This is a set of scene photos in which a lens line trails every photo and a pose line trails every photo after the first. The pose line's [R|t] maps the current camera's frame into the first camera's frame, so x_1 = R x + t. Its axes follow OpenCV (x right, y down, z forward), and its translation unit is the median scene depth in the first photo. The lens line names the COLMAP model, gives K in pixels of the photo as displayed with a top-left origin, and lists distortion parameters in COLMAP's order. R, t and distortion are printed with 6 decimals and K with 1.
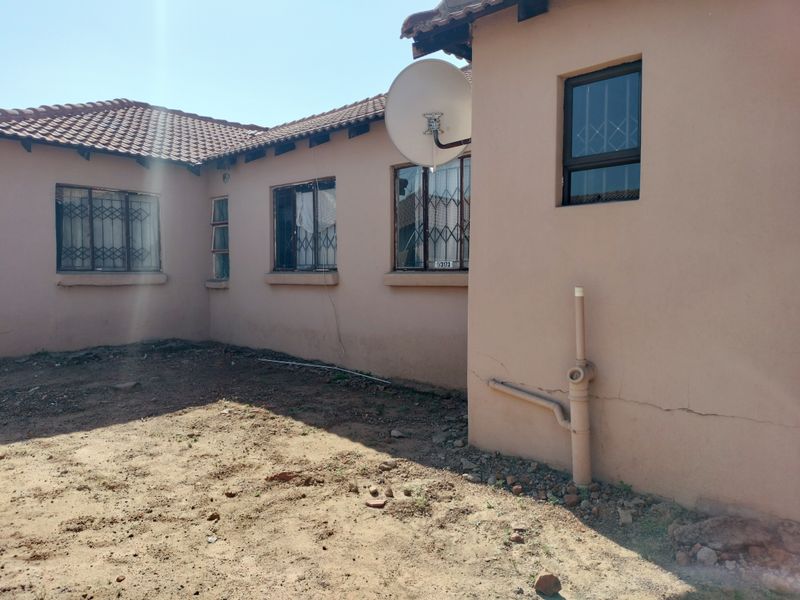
lens RADIAL K [[588.8, 0, 400.0], [0, 588.8, 300.0], [0, 0, 1]] dist [0.082140, 0.000279]
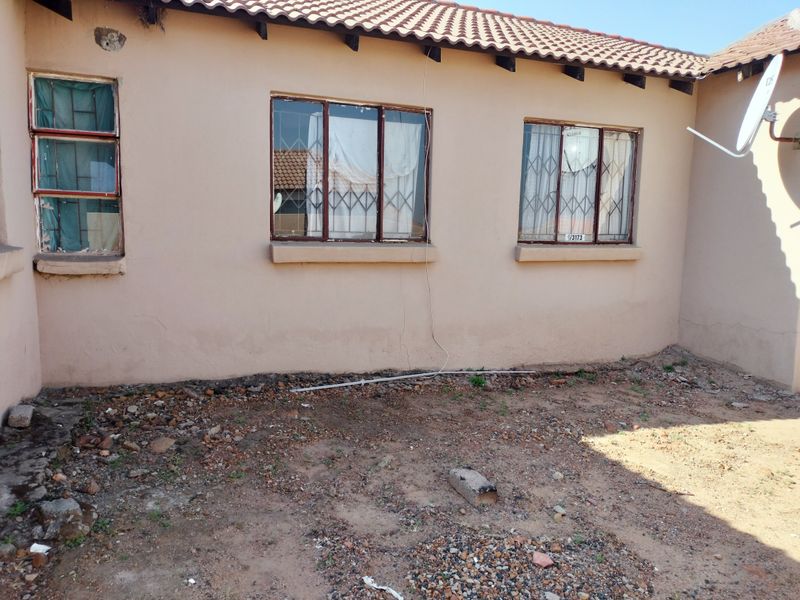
lens RADIAL K [[588.8, 0, 400.0], [0, 588.8, 300.0], [0, 0, 1]] dist [0.082140, 0.000279]
pose [[0.444957, -0.071754, 0.892673, -0.768996], [0.033022, 0.997422, 0.063714, -0.025345], [-0.894943, 0.001128, 0.446180, 0.693213]]
